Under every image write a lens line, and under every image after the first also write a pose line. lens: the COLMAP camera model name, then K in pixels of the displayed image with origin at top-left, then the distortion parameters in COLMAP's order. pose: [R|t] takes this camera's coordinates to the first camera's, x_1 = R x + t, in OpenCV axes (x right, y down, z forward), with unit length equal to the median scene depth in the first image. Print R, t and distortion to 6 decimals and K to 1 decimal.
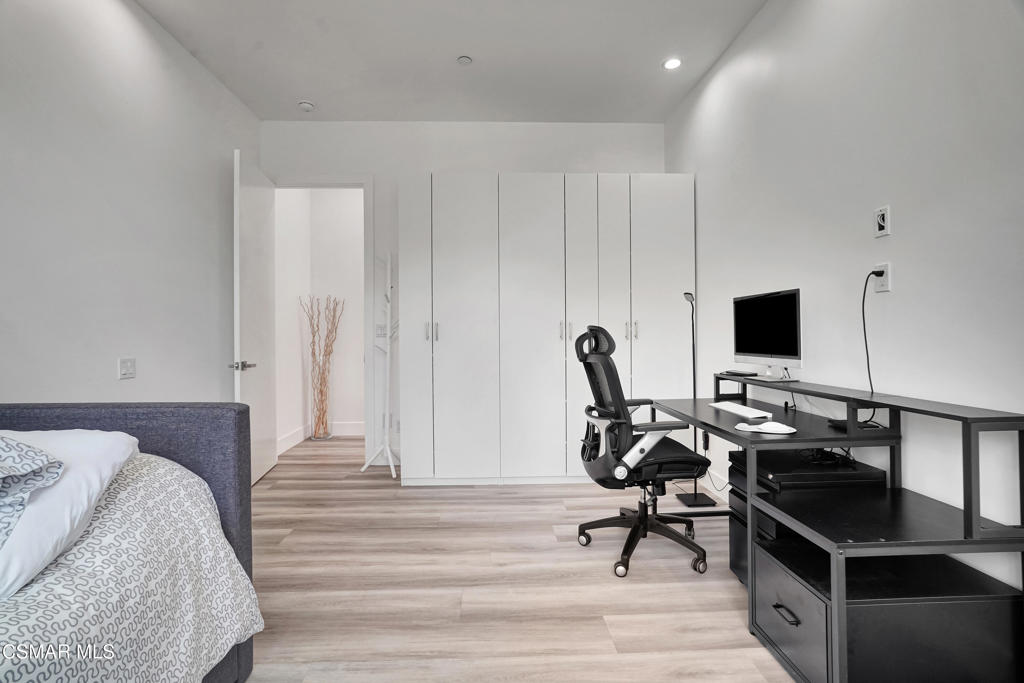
lens RADIAL K [[474.6, 0, 508.2], [0, 474.6, 328.5], [0, 0, 1]] dist [-0.028708, 0.018173]
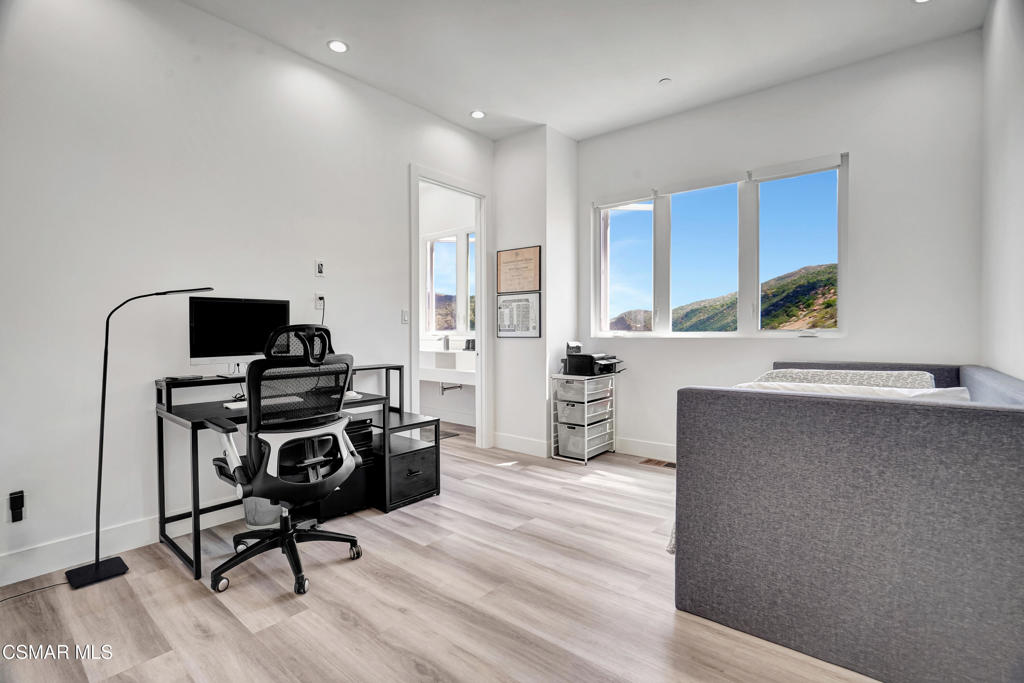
lens RADIAL K [[474.6, 0, 508.2], [0, 474.6, 328.5], [0, 0, 1]] dist [-0.028708, 0.018173]
pose [[-0.739658, 0.010209, 0.672906, -0.857370], [0.000198, 0.999888, -0.014952, 0.018018], [-0.672983, -0.010926, -0.739577, 1.793533]]
